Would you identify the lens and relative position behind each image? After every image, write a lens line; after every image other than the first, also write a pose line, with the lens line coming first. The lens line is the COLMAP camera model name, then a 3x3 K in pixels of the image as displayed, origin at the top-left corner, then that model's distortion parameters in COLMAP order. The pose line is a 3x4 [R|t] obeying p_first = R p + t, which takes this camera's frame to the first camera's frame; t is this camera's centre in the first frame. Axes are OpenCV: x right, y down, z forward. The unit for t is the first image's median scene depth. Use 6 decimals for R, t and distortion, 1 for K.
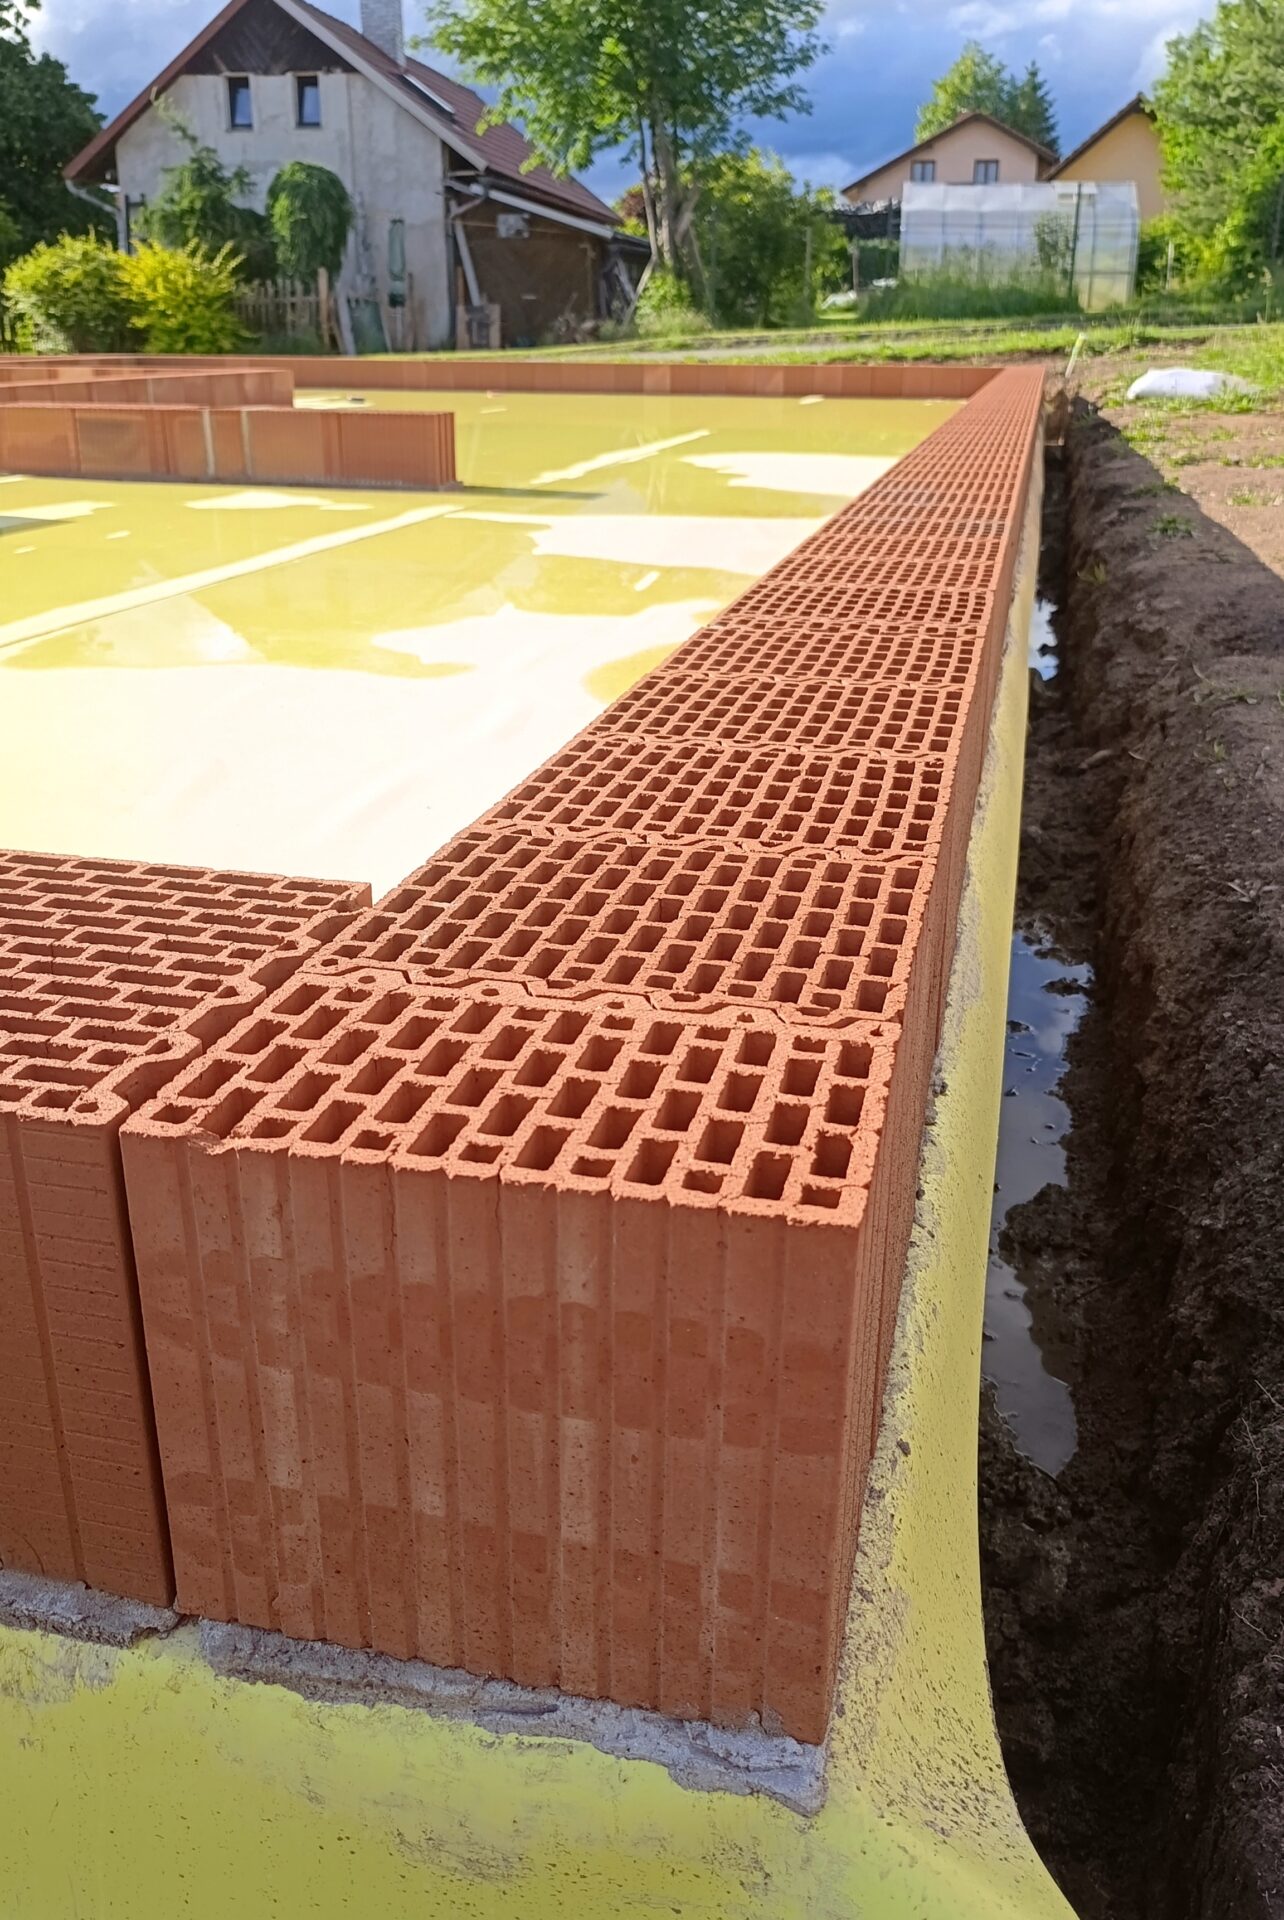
lens RADIAL K [[1574.9, 0, 651.6], [0, 1574.9, 922.0], [0, 0, 1]] dist [-0.000402, -0.006683]
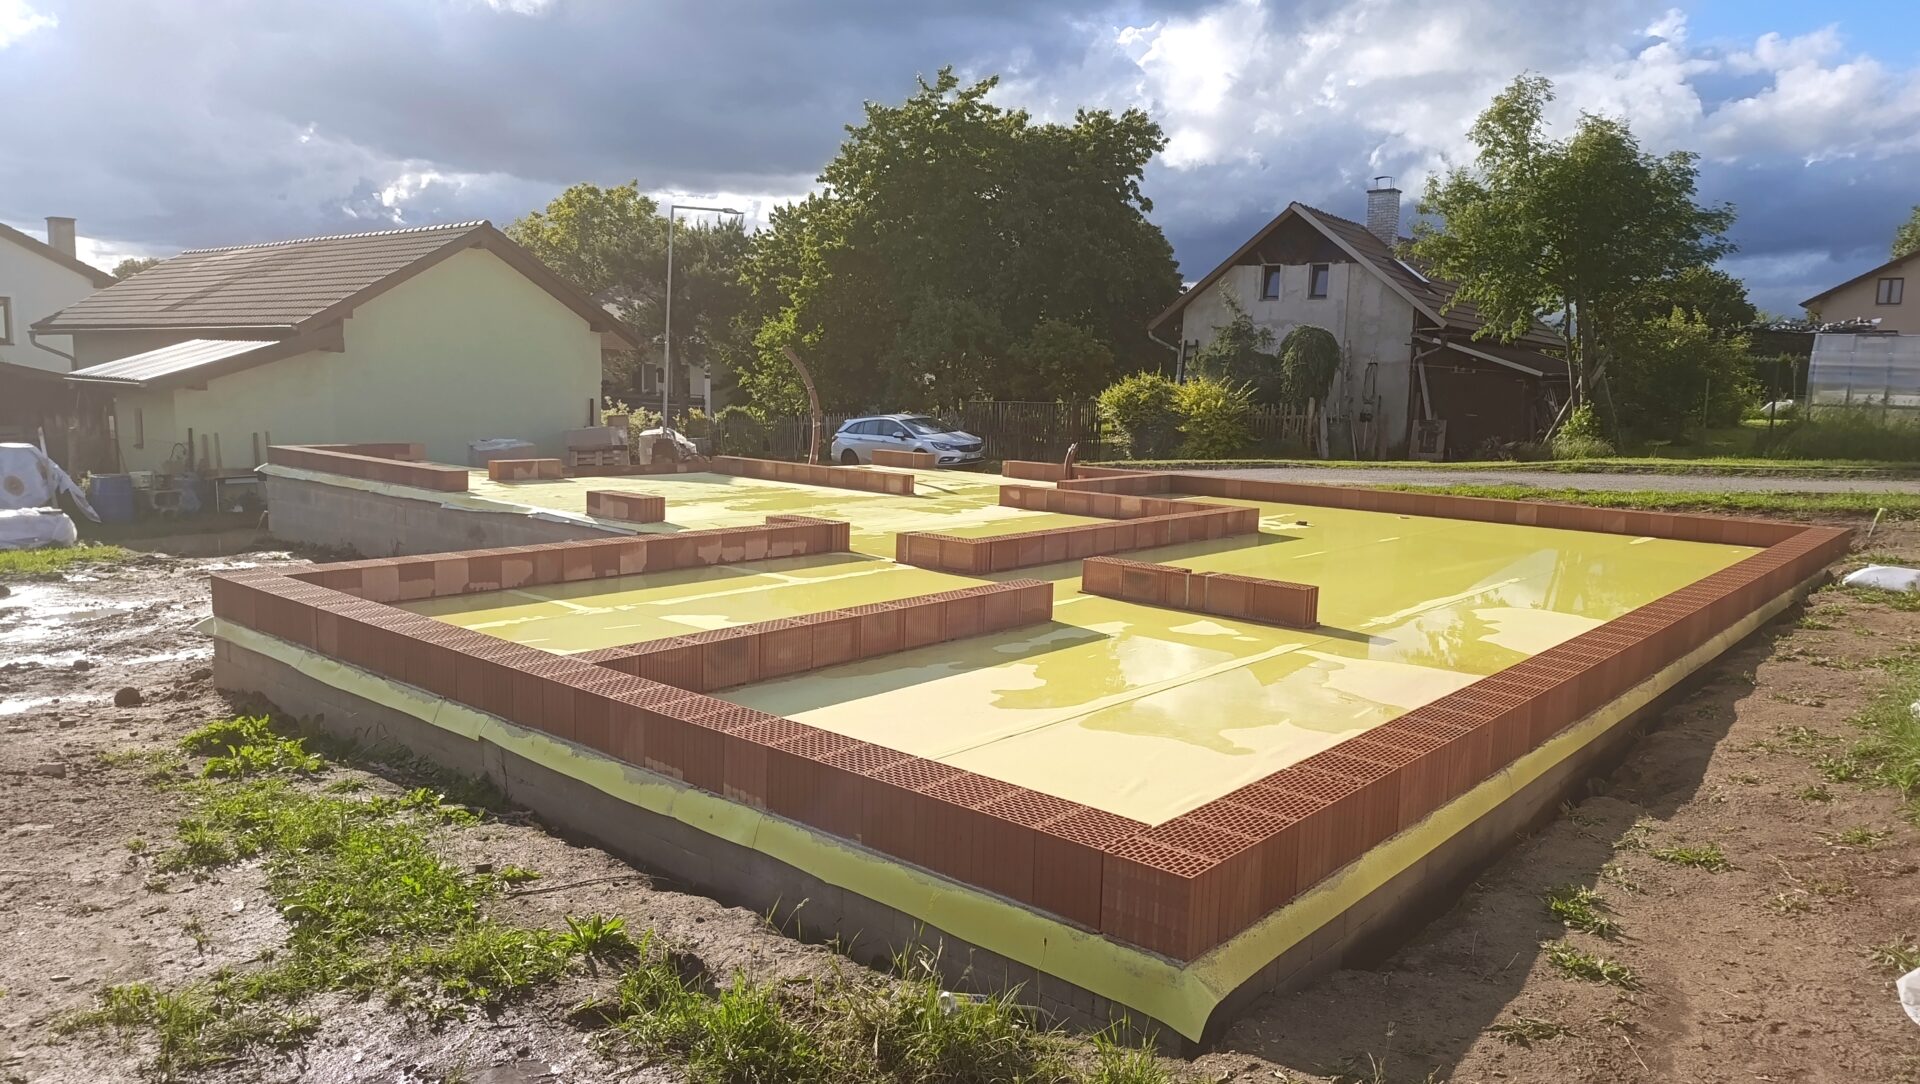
lens RADIAL K [[1315.1, 0, 960.0], [0, 1315.1, 542.0], [0, 0, 1]] dist [0.043385, -0.054669]
pose [[0.892760, 0.075274, -0.444199, 0.043858], [-0.179954, 0.963458, -0.198407, 0.002313], [0.413032, 0.257065, 0.873683, -0.130451]]
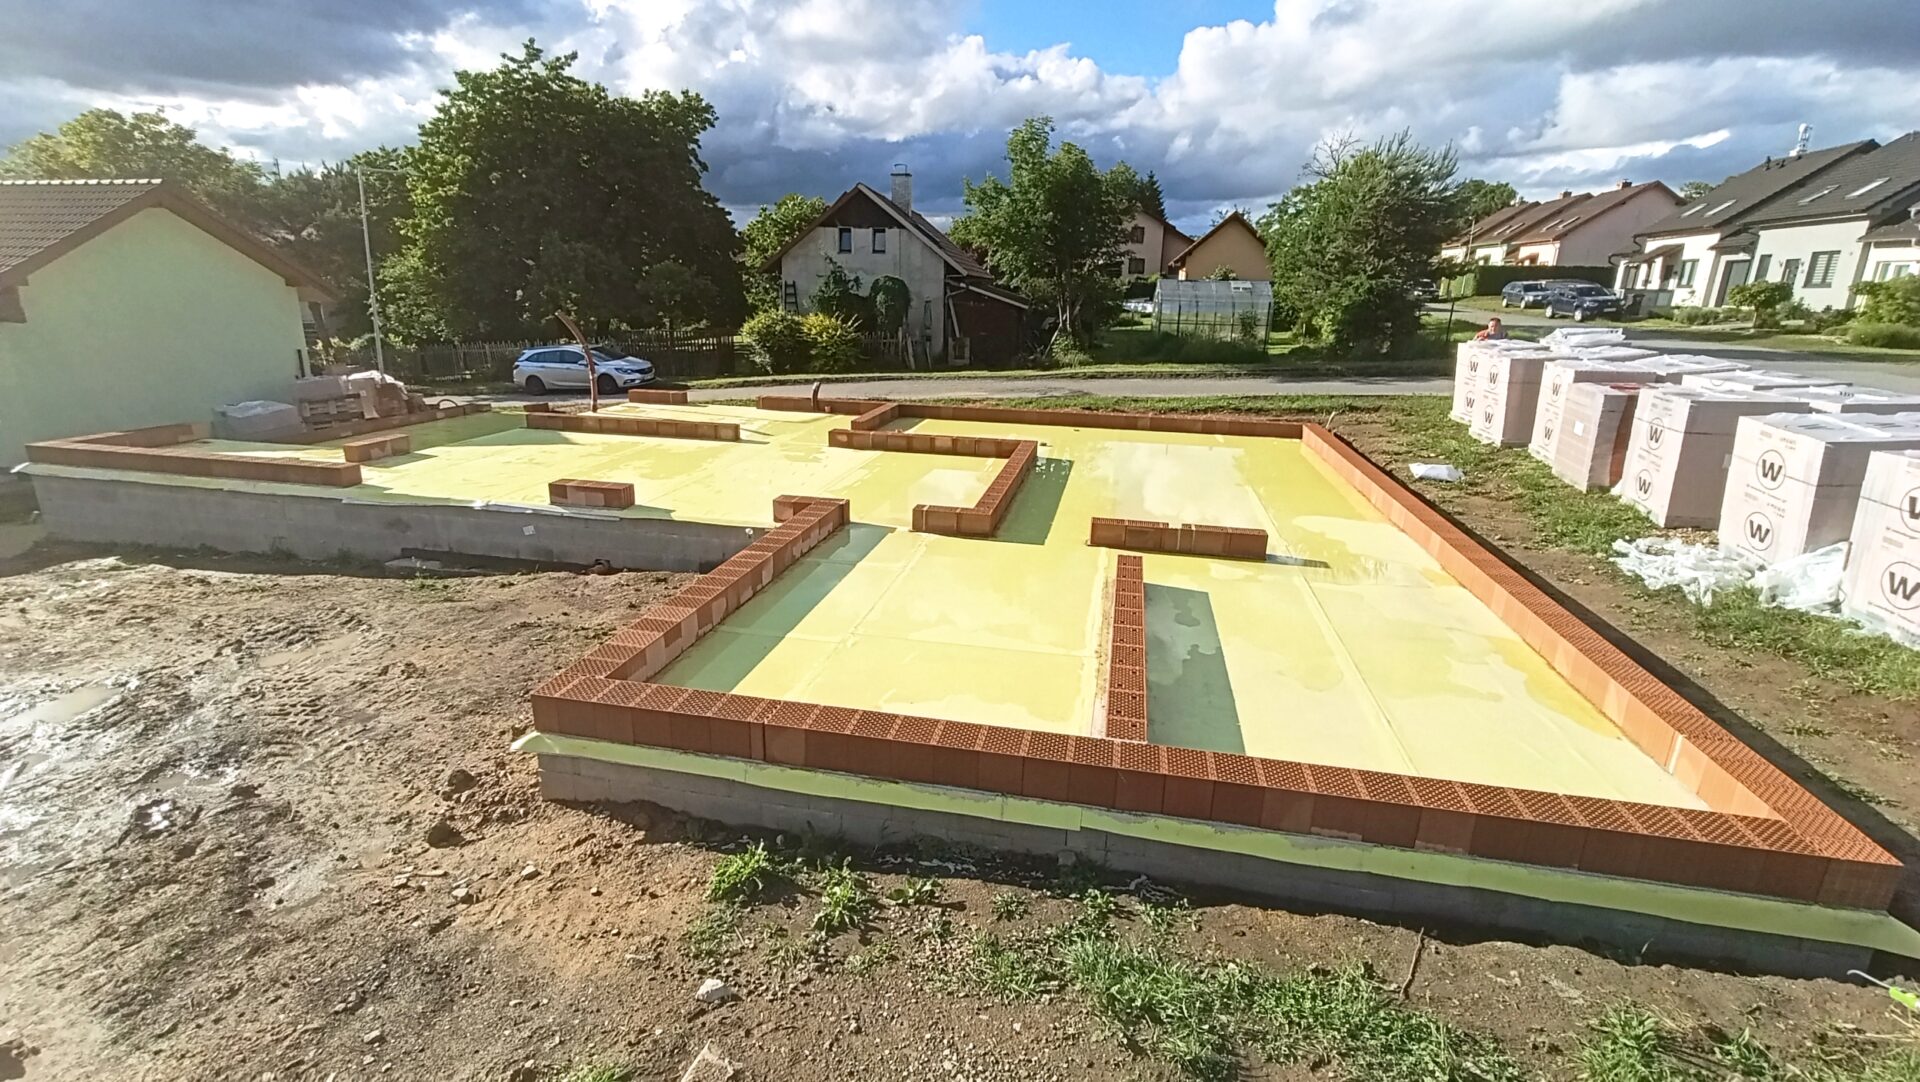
lens RADIAL K [[878.0, 0, 960.0], [0, 878.0, 541.0], [0, 0, 1]] dist [-0.004439, -0.000471]
pose [[0.998948, 0.001693, 0.045816, -0.178293], [0.001775, 0.997141, -0.075537, -0.043356], [-0.045813, 0.075539, 0.996090, -0.137025]]
